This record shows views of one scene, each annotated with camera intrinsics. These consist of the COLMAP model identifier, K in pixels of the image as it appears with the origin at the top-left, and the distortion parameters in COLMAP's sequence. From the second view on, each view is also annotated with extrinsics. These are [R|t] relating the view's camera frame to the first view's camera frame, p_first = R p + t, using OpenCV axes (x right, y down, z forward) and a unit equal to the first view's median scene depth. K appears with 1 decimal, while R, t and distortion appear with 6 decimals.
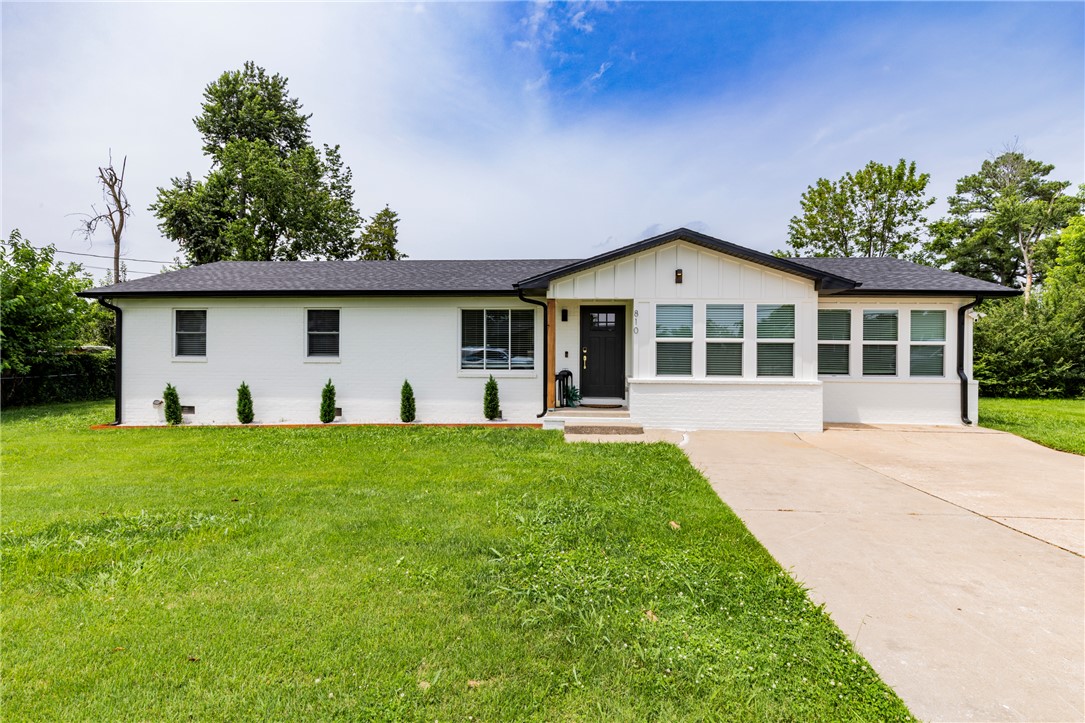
lens RADIAL K [[525.5, 0, 529.9], [0, 525.5, 343.3], [0, 0, 1]] dist [-0.001664, 0.000176]
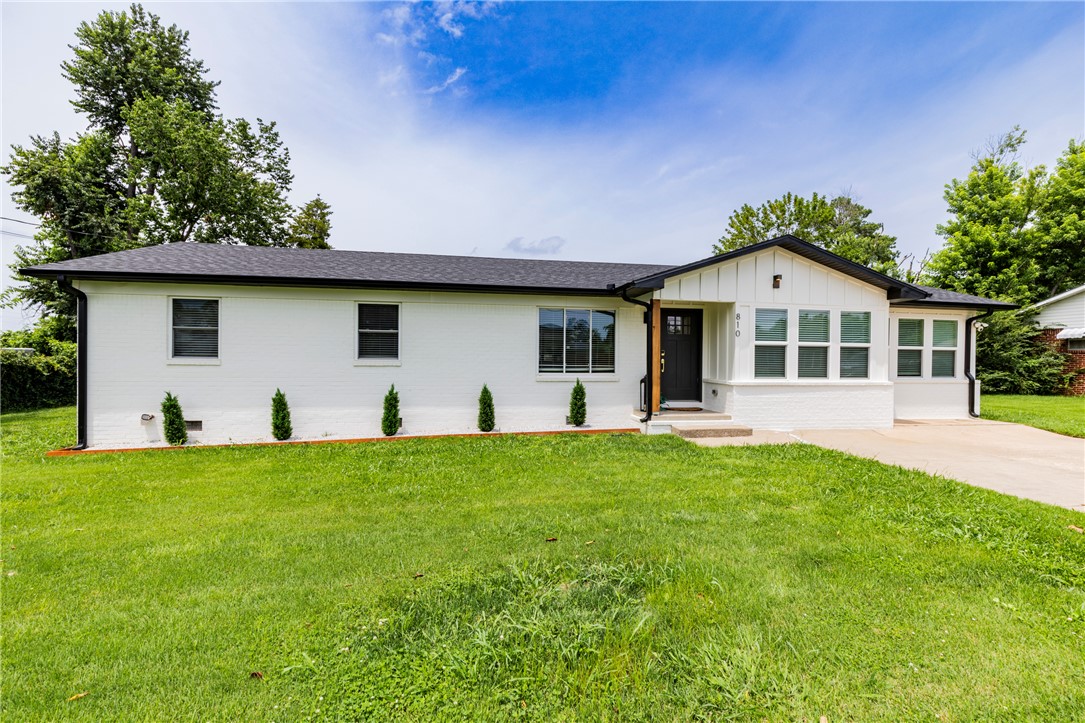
lens RADIAL K [[502.3, 0, 534.4], [0, 502.3, 359.9], [0, 0, 1]] dist [0.010533, -0.001609]
pose [[0.966051, 0.002844, 0.258335, -0.364794], [-0.008056, 0.999785, 0.019120, 0.009347], [-0.258225, -0.020552, 0.965866, 0.141262]]
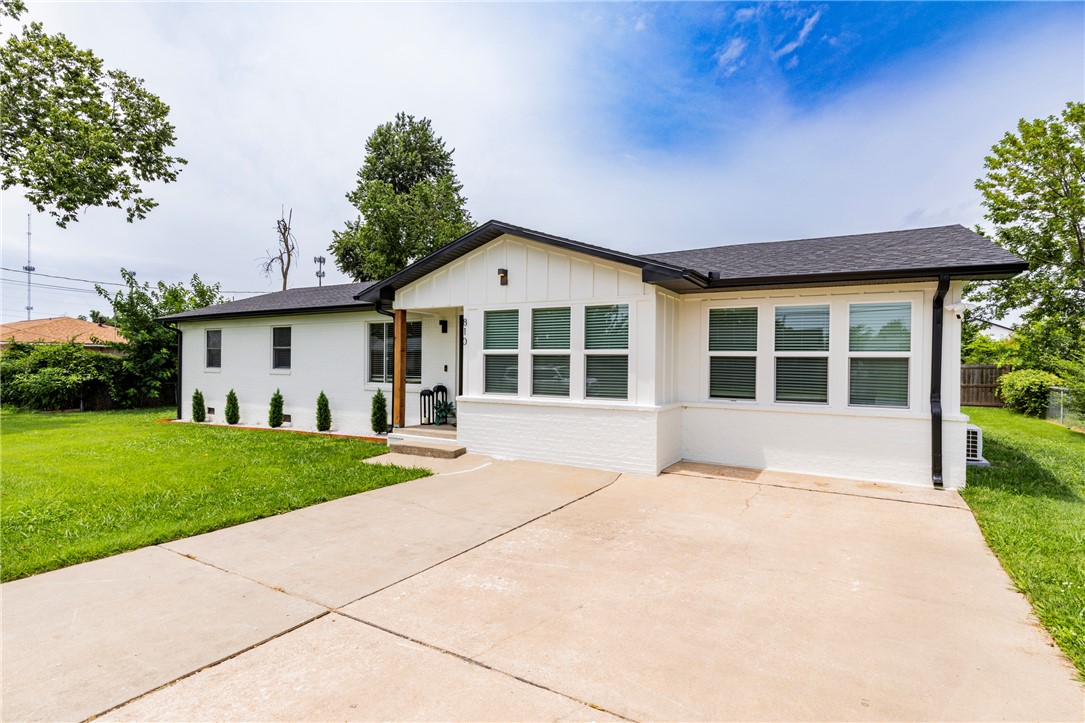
lens RADIAL K [[525.9, 0, 535.1], [0, 525.9, 361.4], [0, 0, 1]] dist [-0.007896, 0.001059]
pose [[0.905872, 0.001315, -0.423549, 0.584815], [0.001396, 0.999980, 0.006091, 0.003131], [0.423549, -0.006109, 0.905853, 0.213754]]
